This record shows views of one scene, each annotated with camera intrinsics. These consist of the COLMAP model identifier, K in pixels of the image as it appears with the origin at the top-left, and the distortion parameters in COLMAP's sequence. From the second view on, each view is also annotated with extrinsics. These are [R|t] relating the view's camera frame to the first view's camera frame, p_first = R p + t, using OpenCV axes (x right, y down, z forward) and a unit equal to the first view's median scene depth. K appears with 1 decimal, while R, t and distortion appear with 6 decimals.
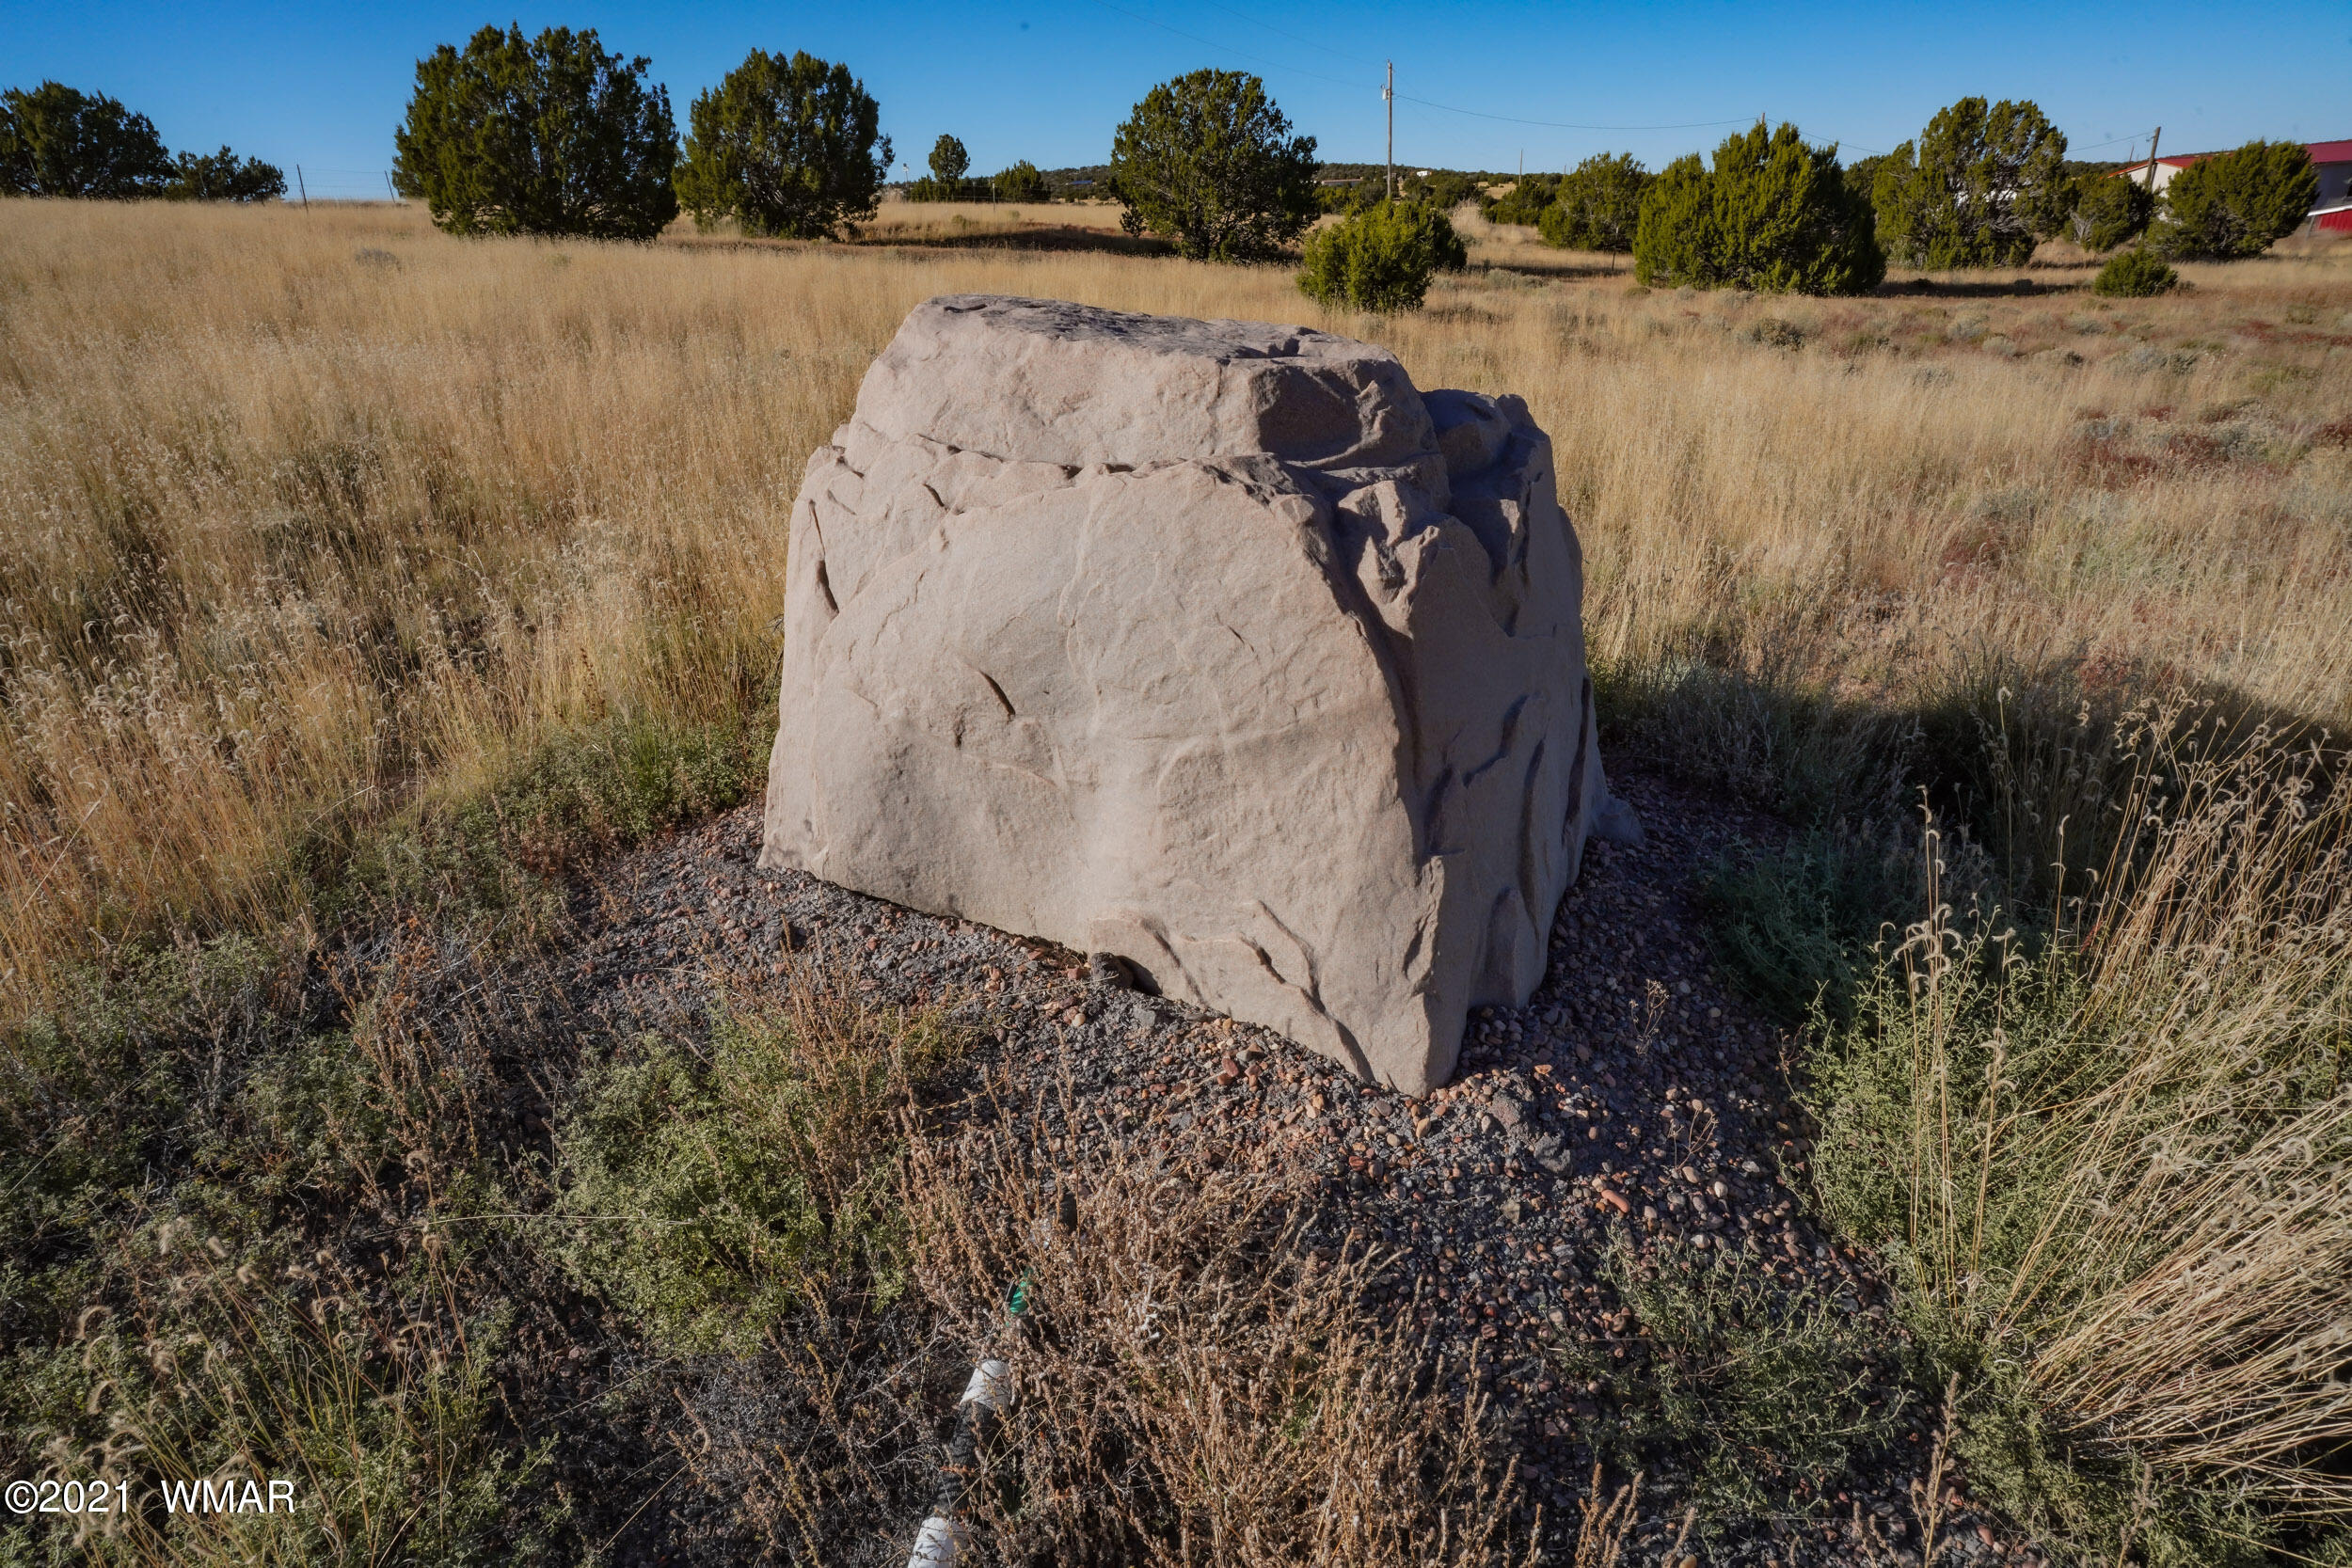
lens RADIAL K [[1308.4, 0, 1176.0], [0, 1308.4, 784.0], [0, 0, 1]] dist [-0.038950, -0.000131]
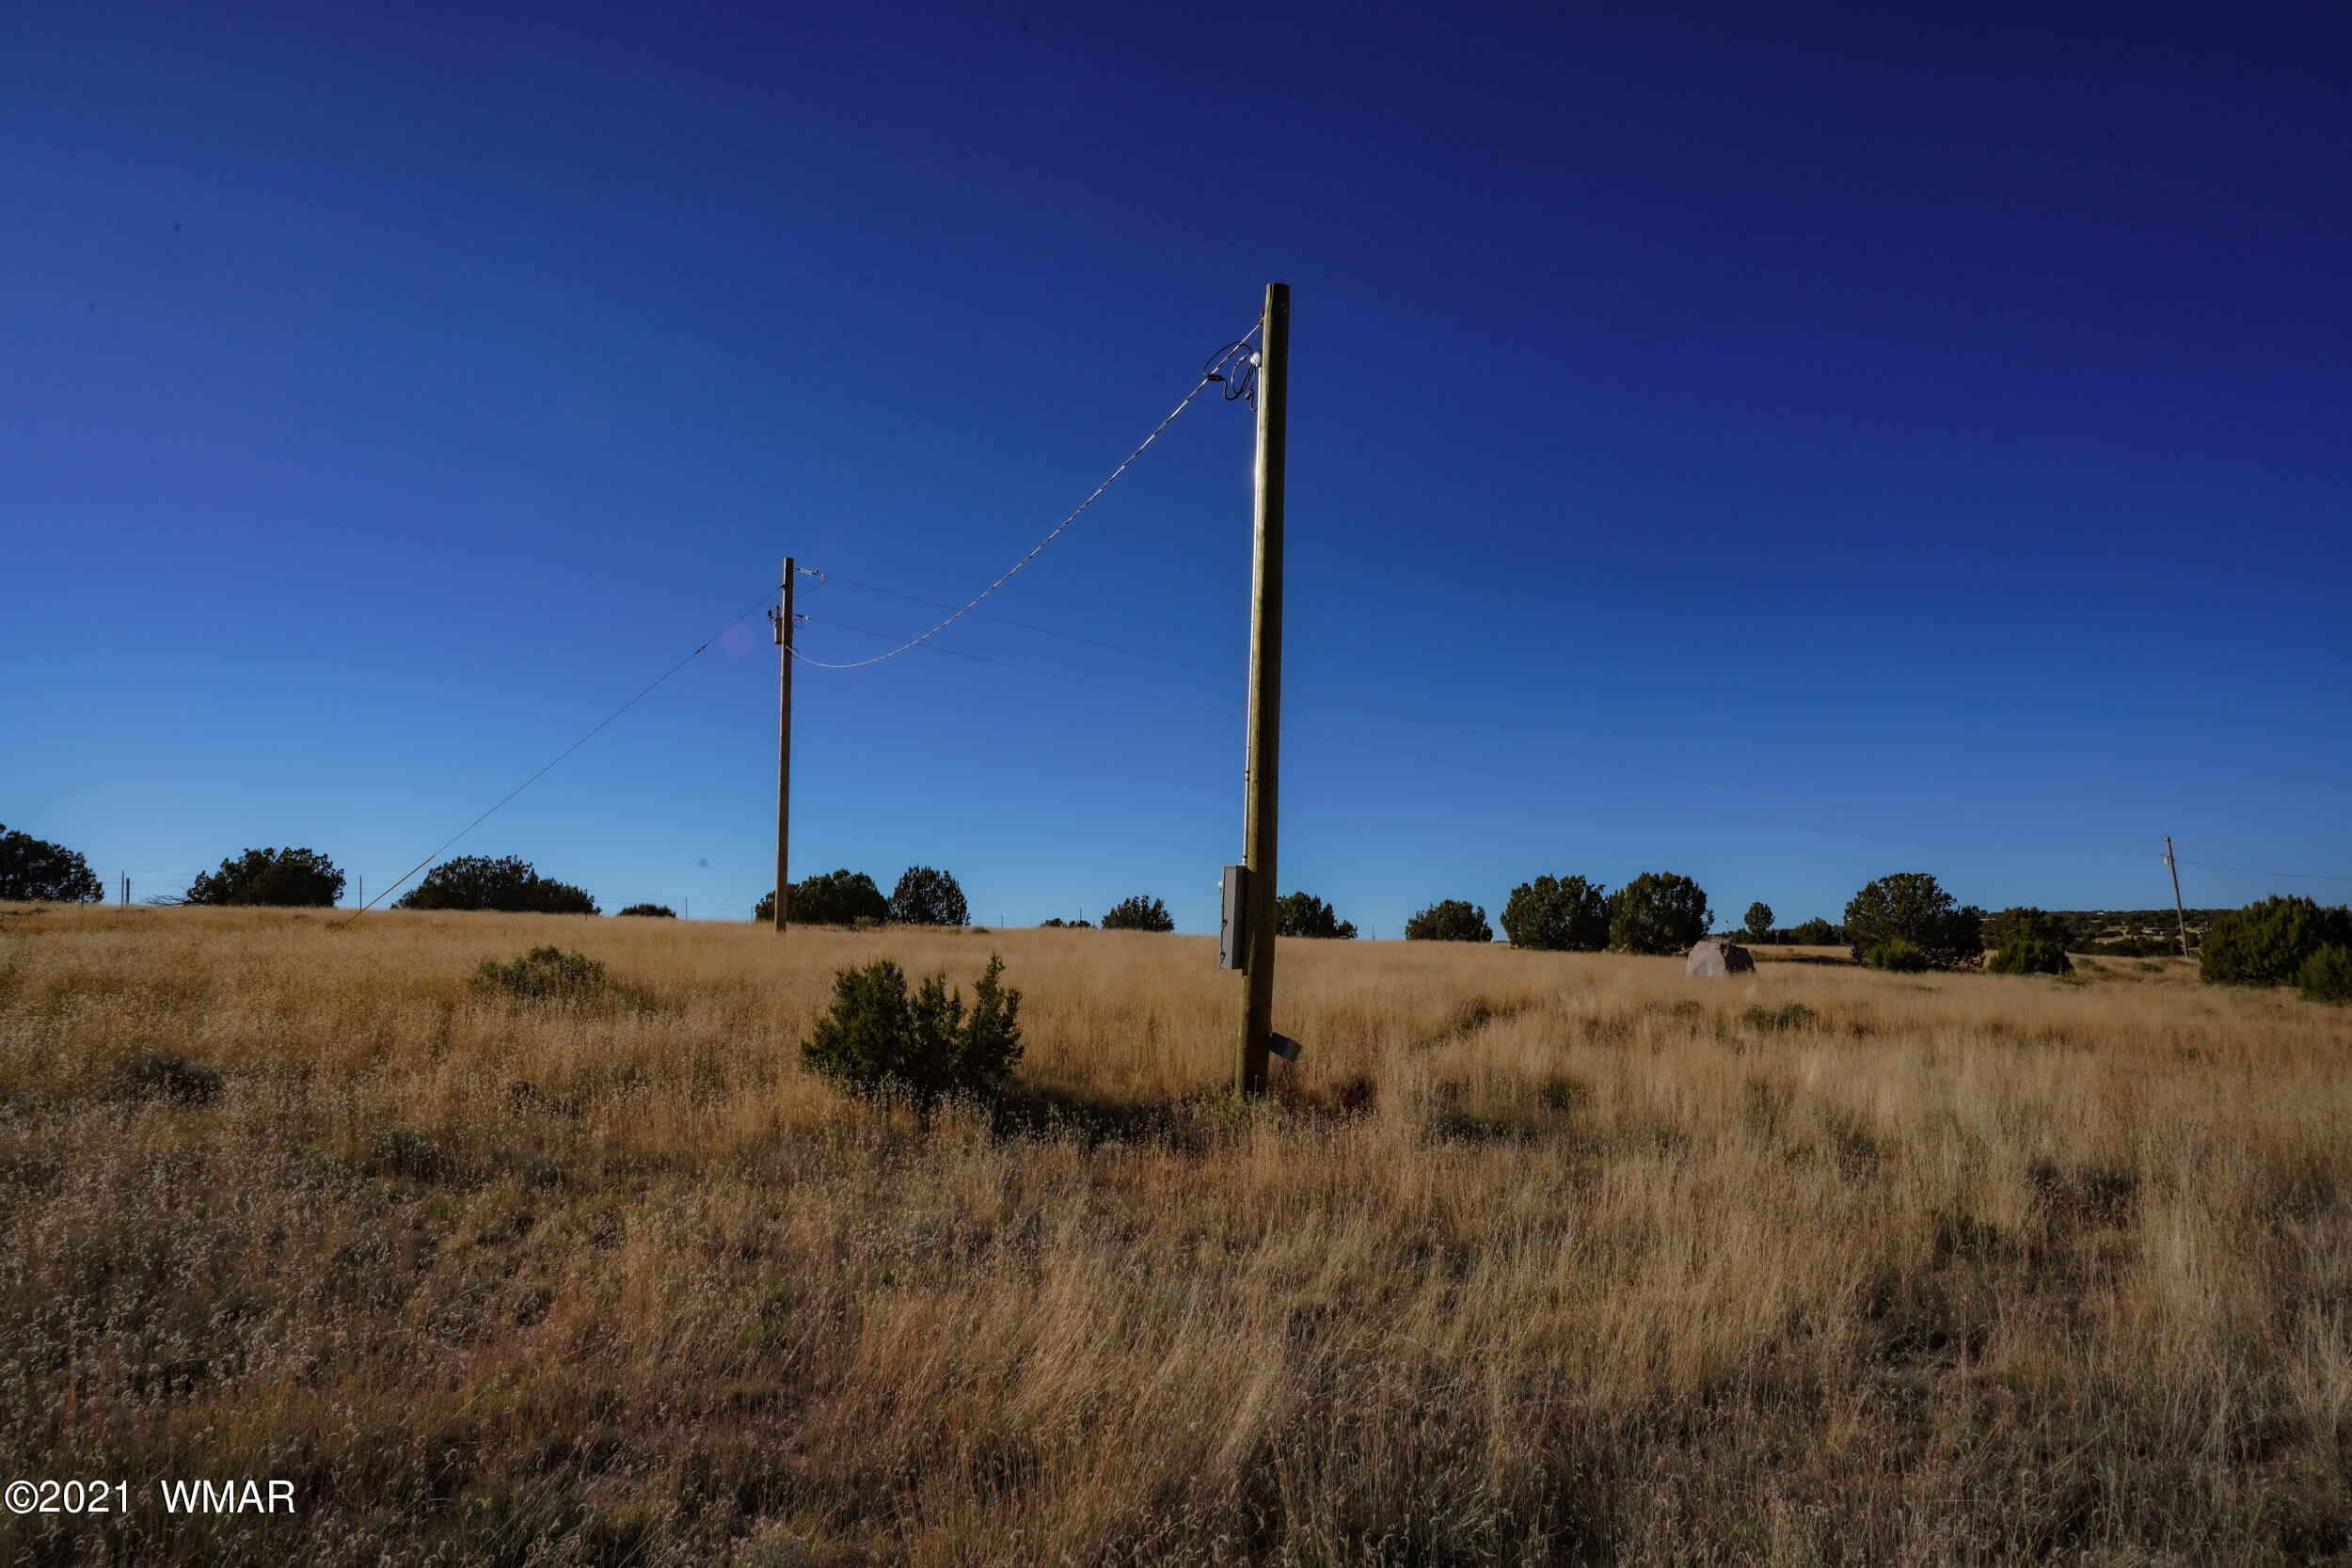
lens RADIAL K [[1308.4, 0, 1176.0], [0, 1308.4, 784.0], [0, 0, 1]] dist [-0.038950, -0.000131]
pose [[0.827240, -0.062896, -0.558317, 0.204390], [-0.237106, 0.861812, -0.448397, 0.381236], [0.509366, 0.503313, 0.698013, -0.825544]]
